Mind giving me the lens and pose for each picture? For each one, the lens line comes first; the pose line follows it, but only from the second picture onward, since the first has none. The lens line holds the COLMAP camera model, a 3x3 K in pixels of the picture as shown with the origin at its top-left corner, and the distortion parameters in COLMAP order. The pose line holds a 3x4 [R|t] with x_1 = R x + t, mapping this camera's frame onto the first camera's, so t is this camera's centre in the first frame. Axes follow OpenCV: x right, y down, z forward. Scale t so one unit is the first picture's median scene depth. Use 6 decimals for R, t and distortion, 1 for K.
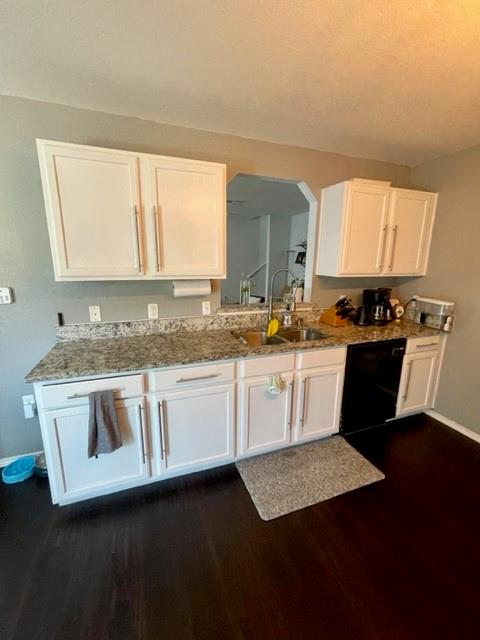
lens RADIAL K [[257.4, 0, 238.1], [0, 257.4, 317.3], [0, 0, 1]] dist [0.001069, -0.000520]
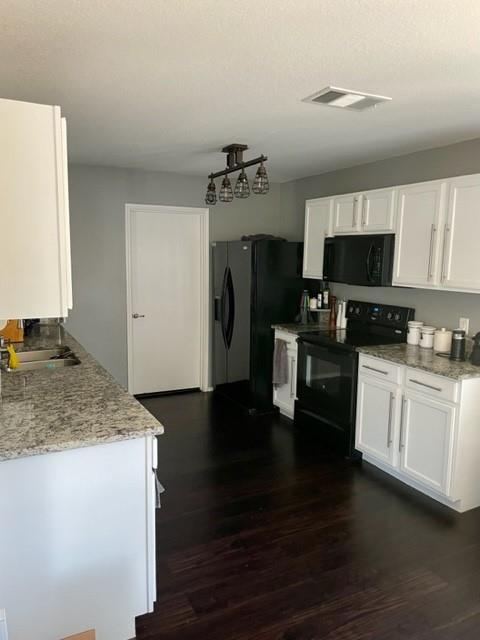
lens RADIAL K [[483.4, 0, 239.3], [0, 483.4, 320.8], [0, 0, 1]] dist [-0.001639, -0.000230]
pose [[-0.122626, -0.147474, 0.981435, -1.908550], [0.194423, 0.966167, 0.169472, -0.239999], [-0.973223, 0.211595, -0.089805, 0.704073]]
